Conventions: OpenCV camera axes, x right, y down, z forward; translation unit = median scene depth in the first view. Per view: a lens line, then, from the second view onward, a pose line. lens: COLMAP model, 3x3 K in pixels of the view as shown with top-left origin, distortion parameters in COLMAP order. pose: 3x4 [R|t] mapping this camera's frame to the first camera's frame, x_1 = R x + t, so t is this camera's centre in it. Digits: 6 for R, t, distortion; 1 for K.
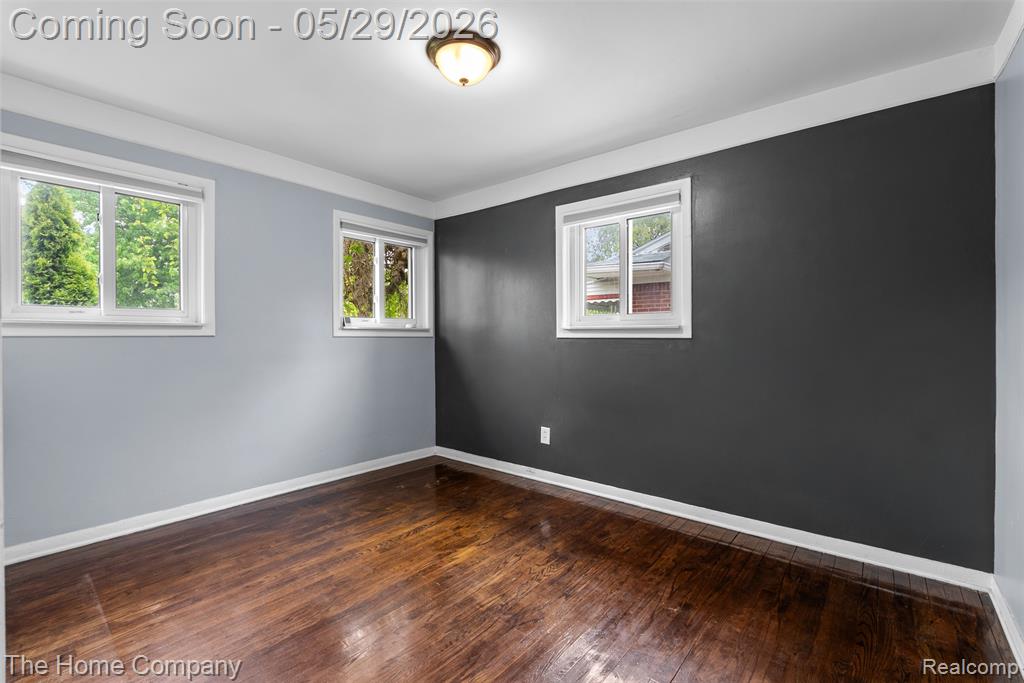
lens RADIAL K [[458.4, 0, 507.8], [0, 458.4, 337.1], [0, 0, 1]] dist [-0.000398, -0.000091]
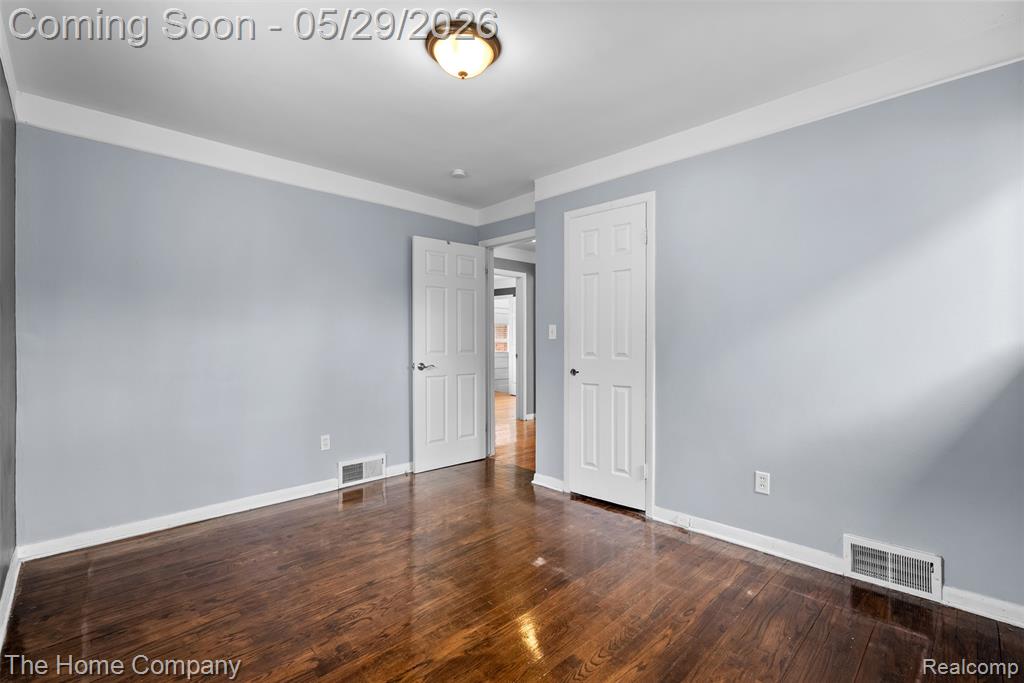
lens RADIAL K [[458.4, 0, 507.8], [0, 458.4, 337.1], [0, 0, 1]] dist [-0.000398, -0.000091]
pose [[-0.995054, 0.000864, 0.099332, -0.264565], [0.000430, 0.999990, -0.004388, -0.004436], [-0.099335, -0.004323, -0.995045, 1.812270]]
